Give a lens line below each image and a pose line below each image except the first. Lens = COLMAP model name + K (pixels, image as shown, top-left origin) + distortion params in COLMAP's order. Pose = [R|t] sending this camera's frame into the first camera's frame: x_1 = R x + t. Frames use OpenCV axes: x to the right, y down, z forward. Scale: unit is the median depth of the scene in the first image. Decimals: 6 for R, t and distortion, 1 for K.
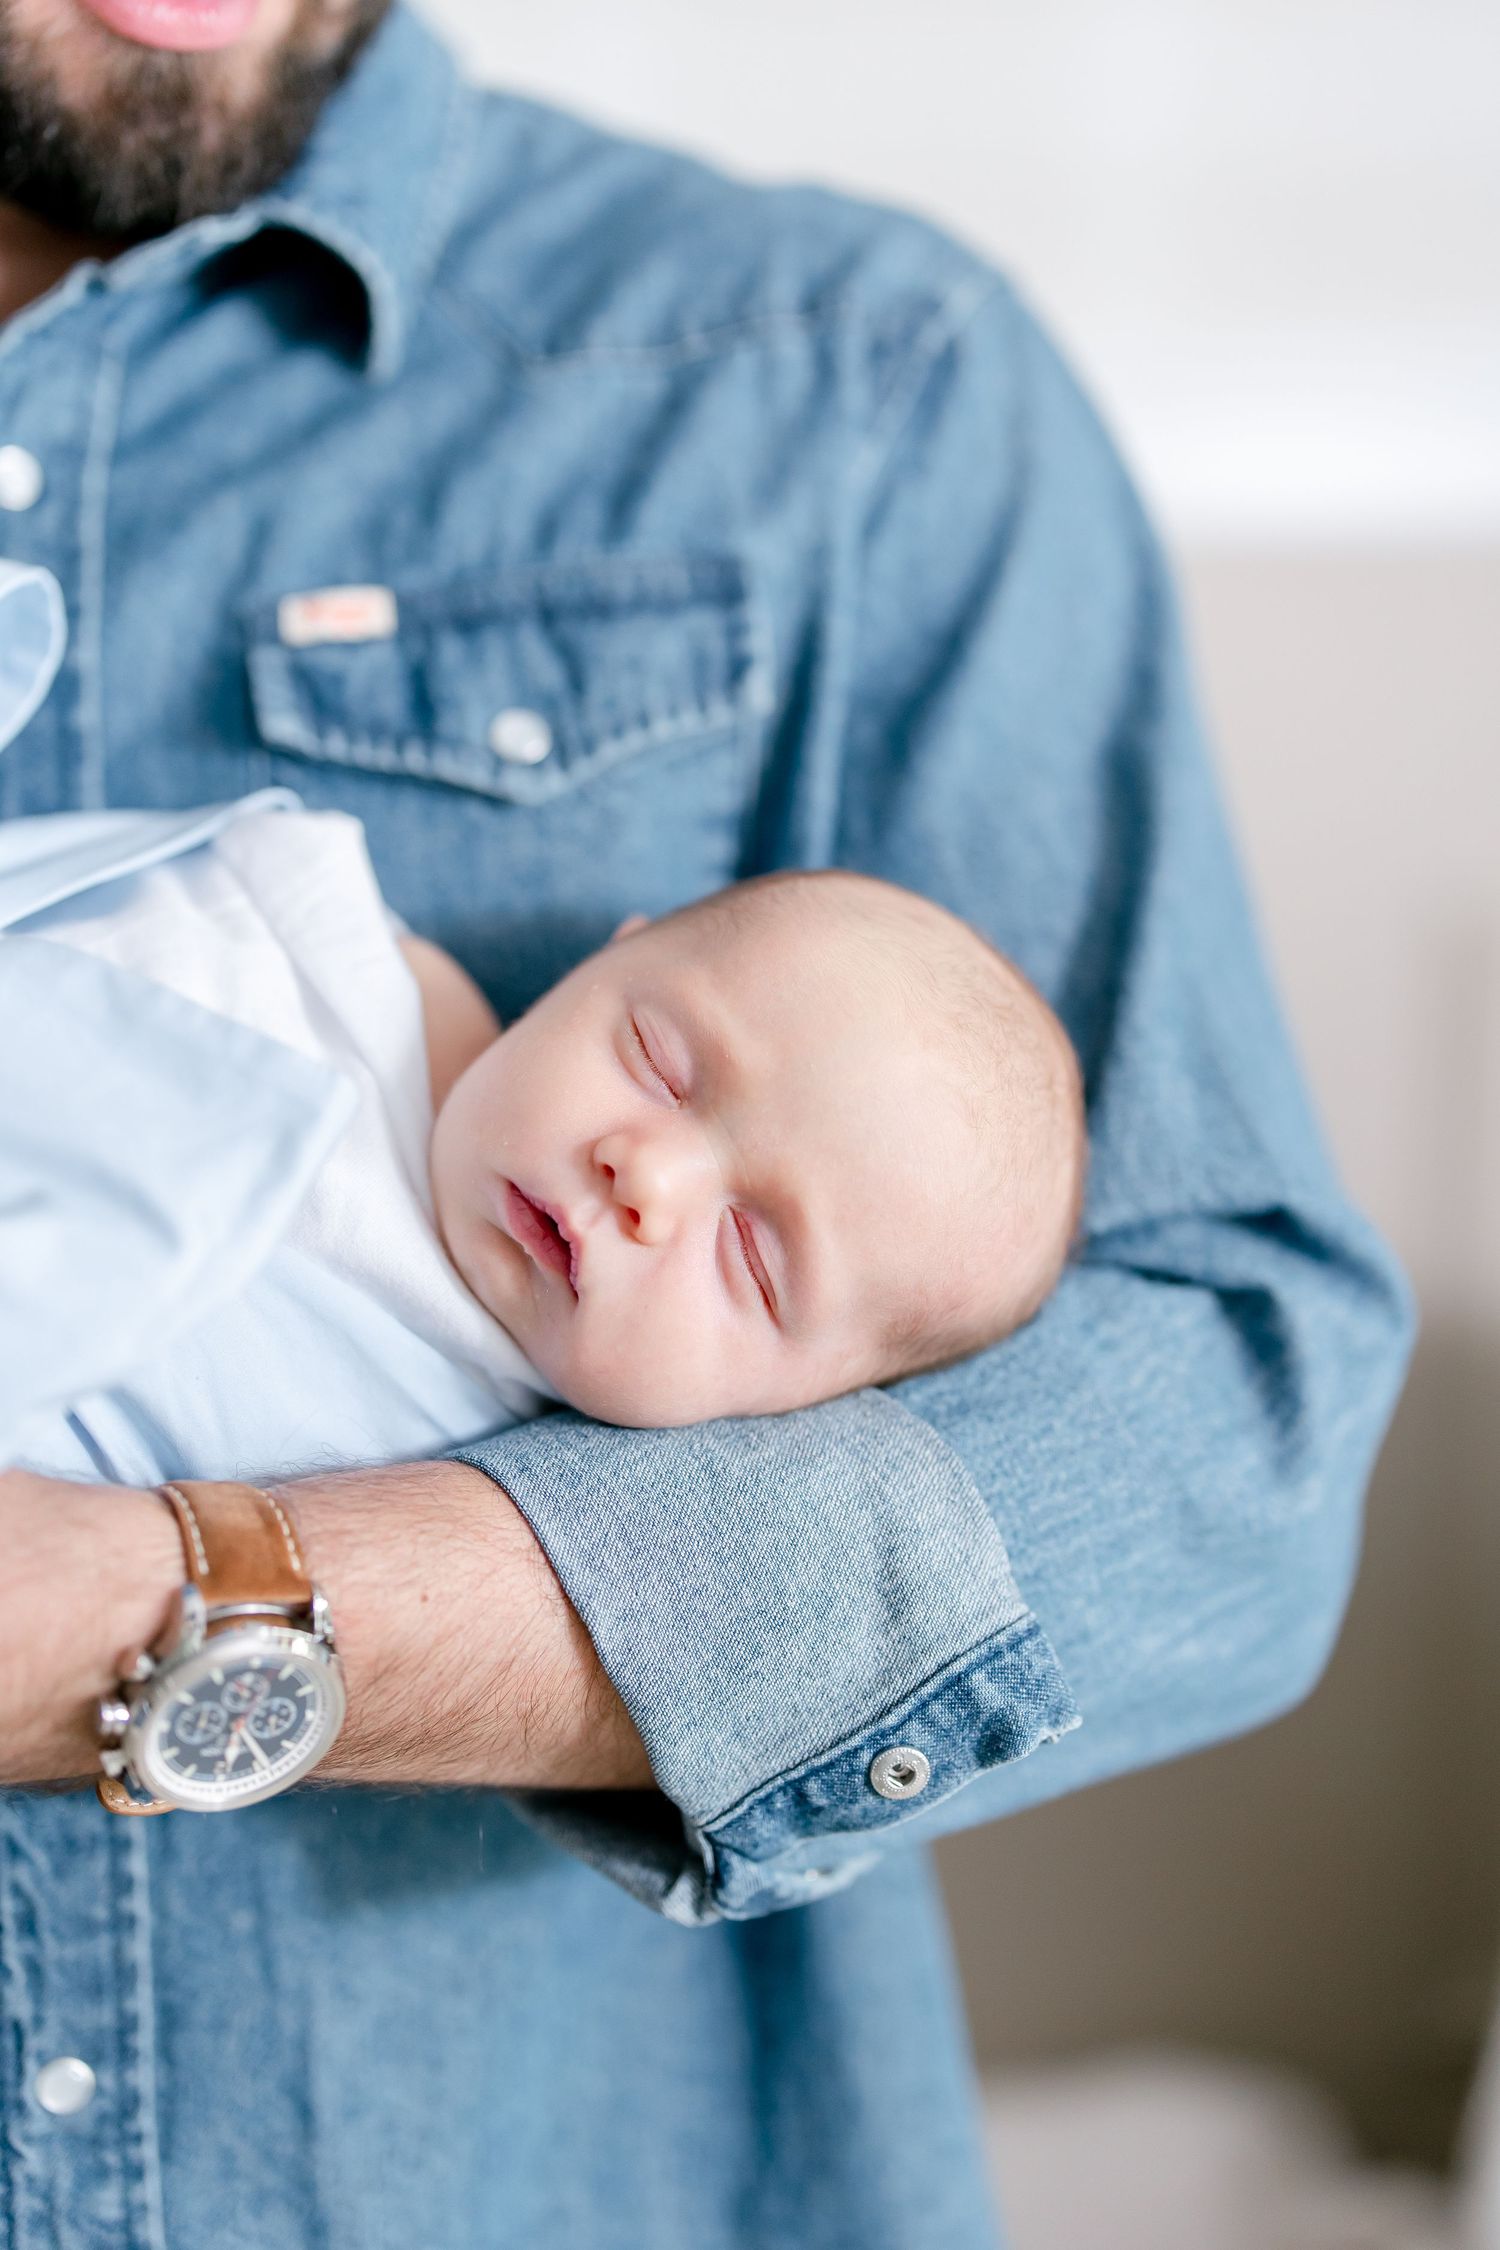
lens RADIAL K [[3392.0, 0, 736.1], [0, 3392.0, 1162.8], [0, 0, 1]] dist [-0.044435, 0.000000]
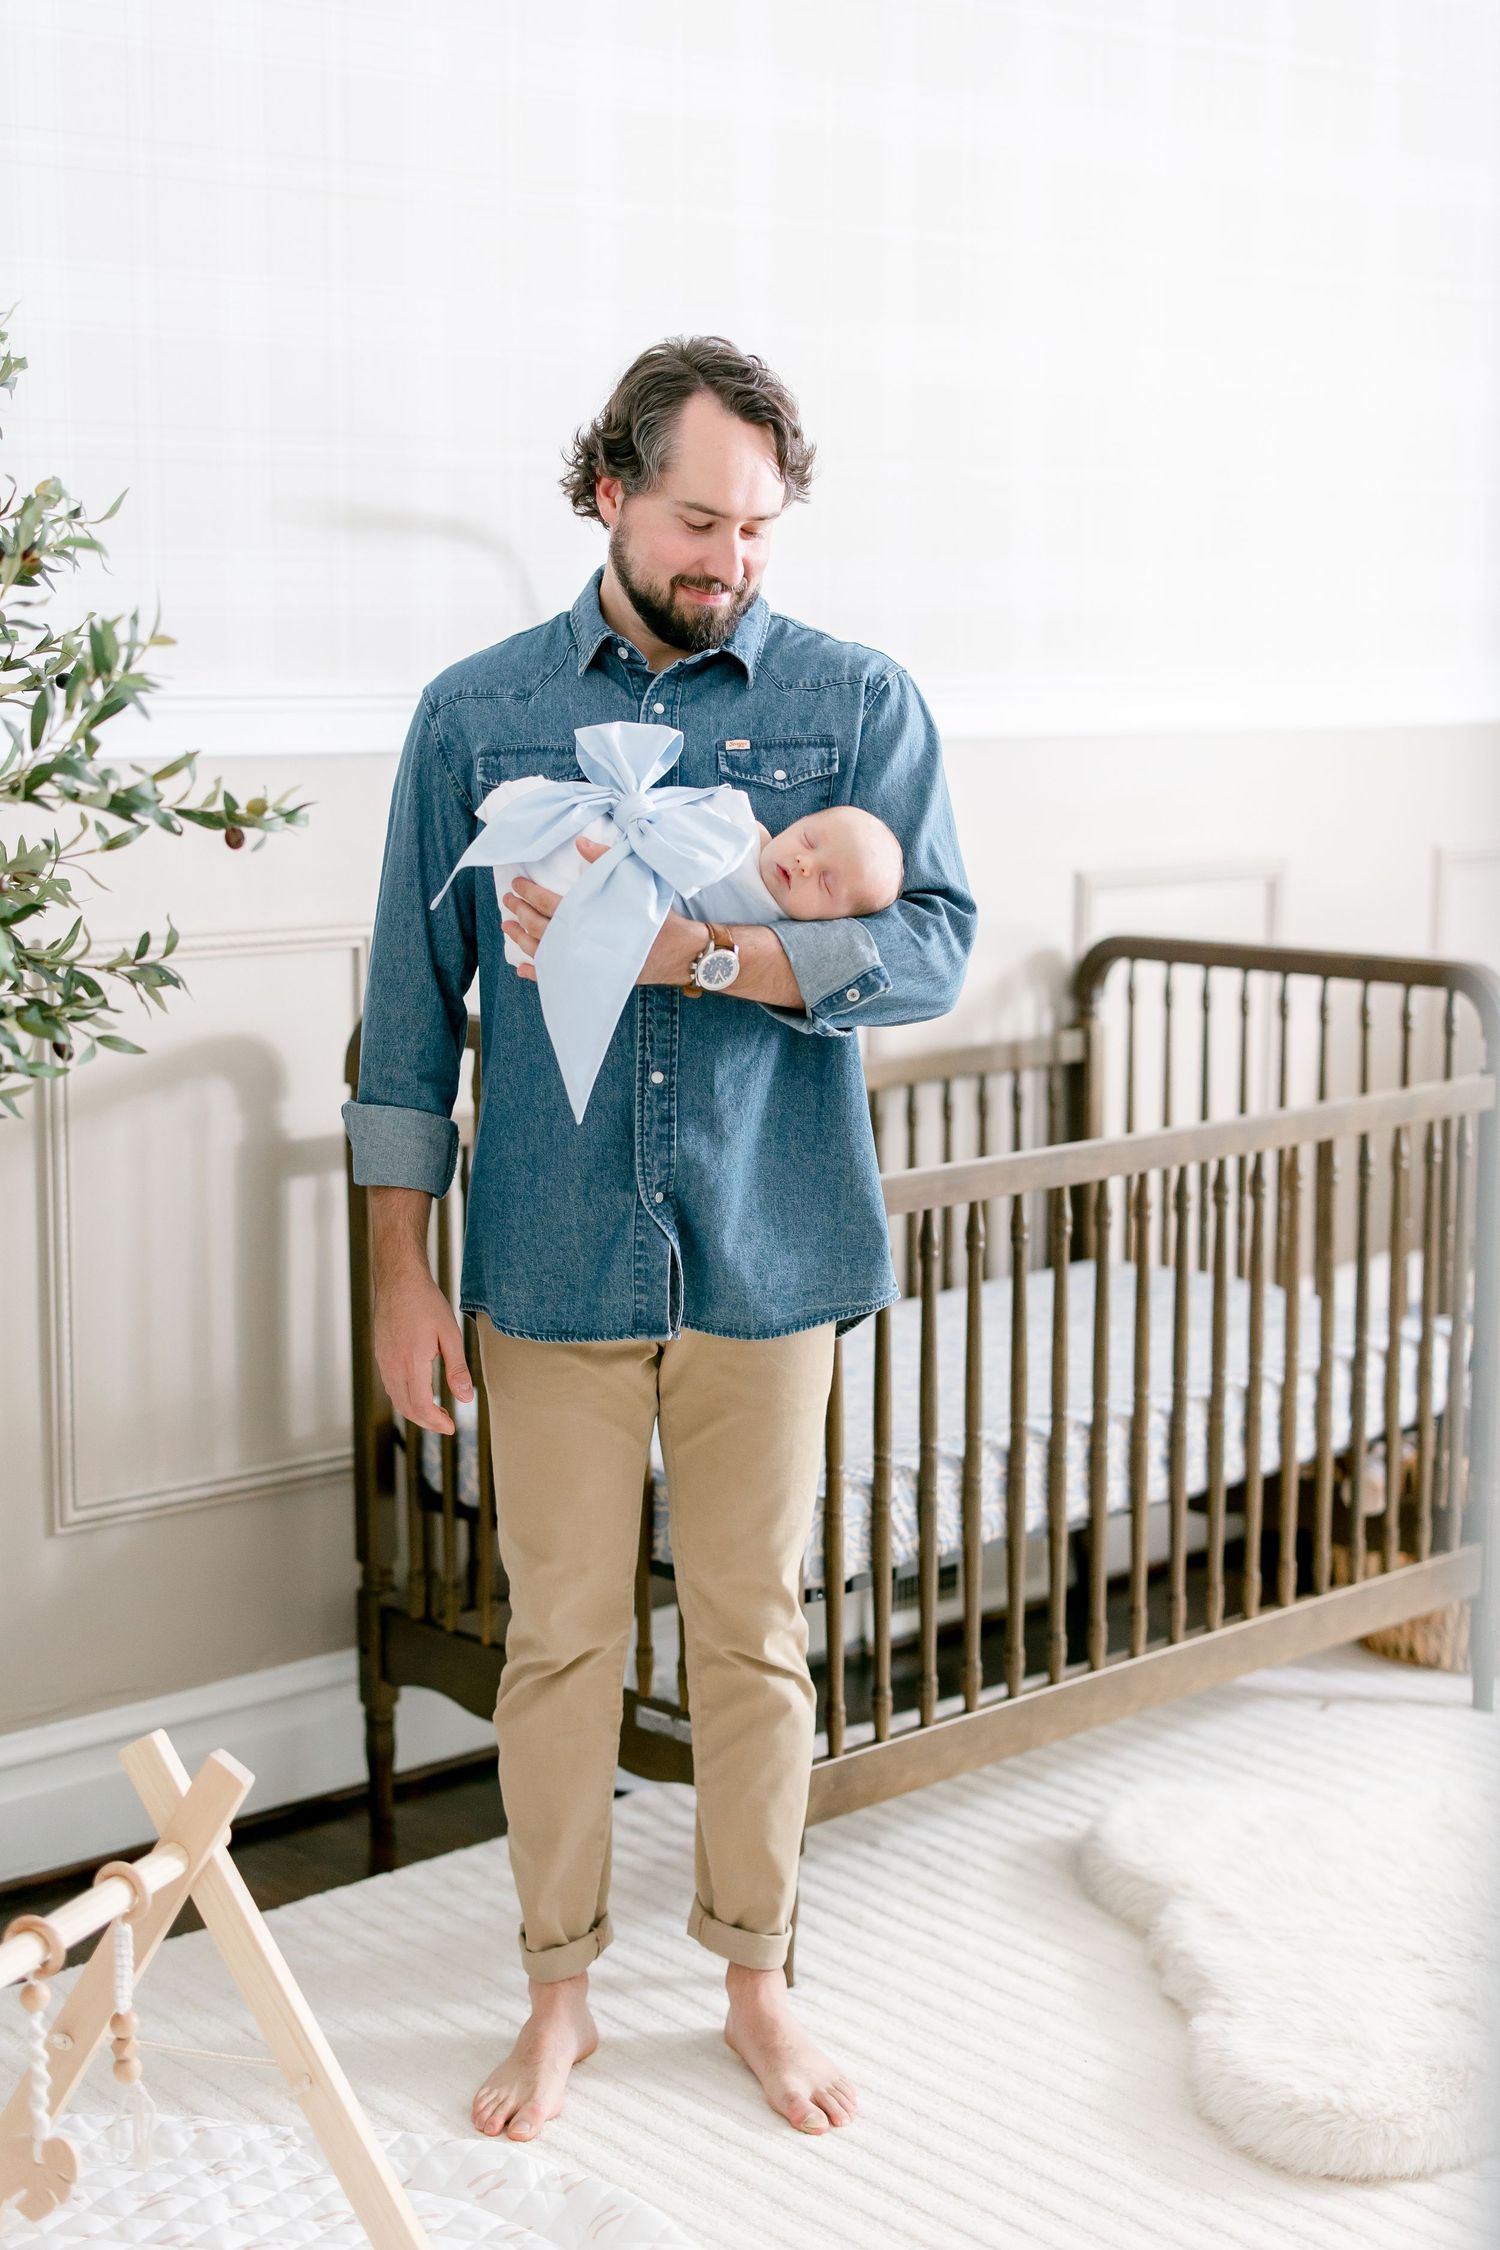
lens RADIAL K [[3392.0, 0, 749.5], [0, 3392.0, 1088.3], [0, 0, 1]] dist [-0.044435, 0.000000]
pose [[0.998079, 0.059084, -0.018659, 0.001437], [-0.060181, 0.996065, -0.065059, 0.562645], [0.014742, 0.066056, 0.997707, -3.322985]]
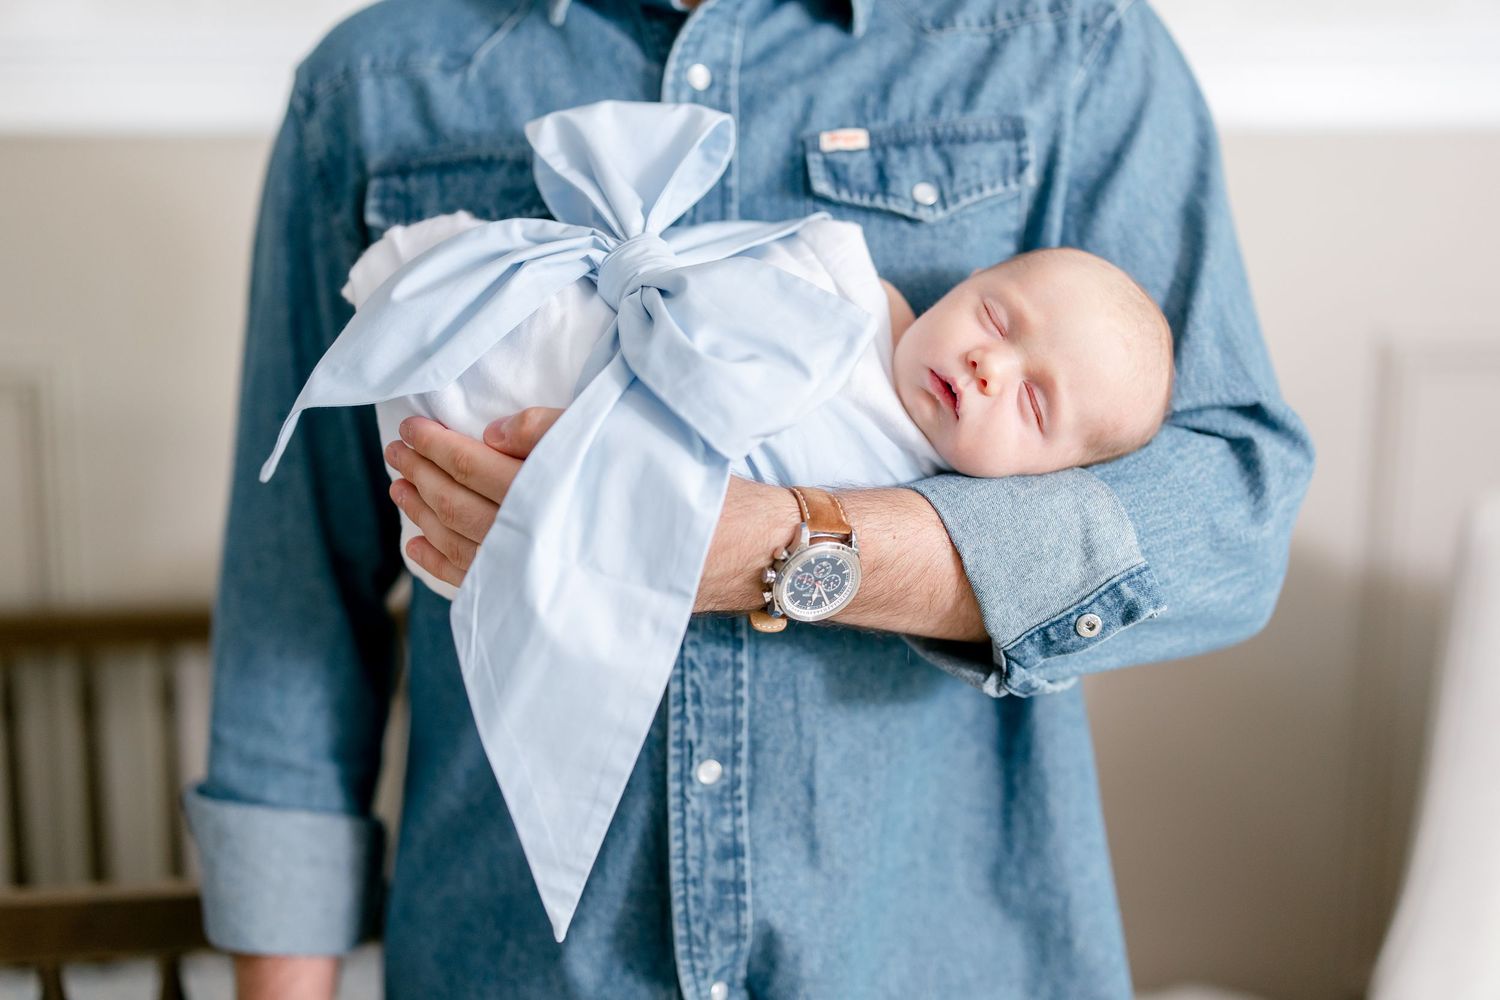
lens RADIAL K [[2261.4, 0, 693.6], [0, 2261.4, 443.5], [0, 0, 1]] dist [-0.044435, 0.000000]
pose [[0.995685, 0.032506, -0.086918, -0.083789], [-0.036834, 0.998135, -0.048673, 0.126233], [0.085173, 0.051664, 0.995026, -0.535840]]
